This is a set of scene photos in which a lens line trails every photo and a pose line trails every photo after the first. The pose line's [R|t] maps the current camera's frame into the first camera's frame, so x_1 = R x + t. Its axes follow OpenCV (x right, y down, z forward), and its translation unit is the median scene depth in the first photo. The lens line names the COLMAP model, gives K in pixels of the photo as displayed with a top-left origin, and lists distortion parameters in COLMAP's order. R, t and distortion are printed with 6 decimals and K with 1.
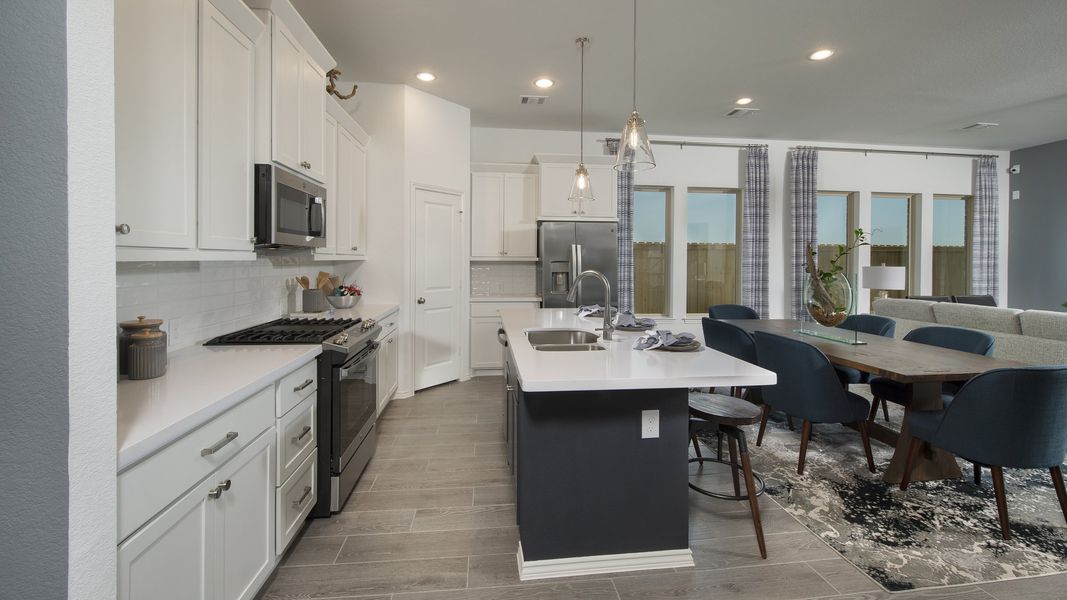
lens RADIAL K [[428.3, 0, 540.6], [0, 428.3, 258.7], [0, 0, 1]] dist [0.001025, -0.000457]
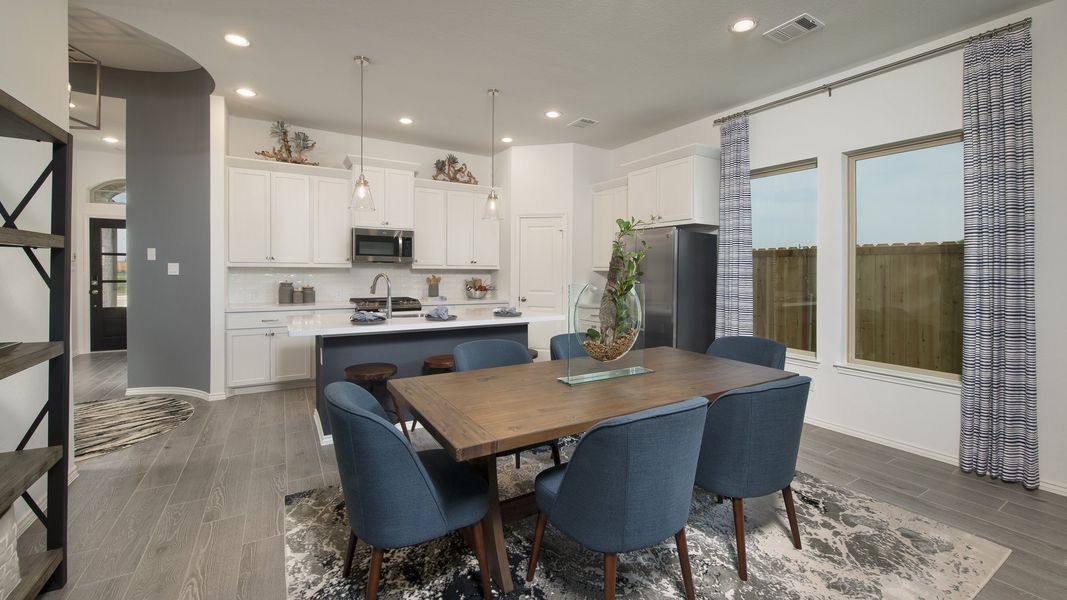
lens RADIAL K [[428.3, 0, 539.3], [0, 428.3, 270.7], [0, 0, 1]] dist [0.001025, -0.000457]
pose [[0.405416, 0.002236, -0.914130, 0.971448], [-0.005144, 0.999987, 0.000165, 0.006422], [0.914118, 0.004635, 0.405422, 0.470373]]
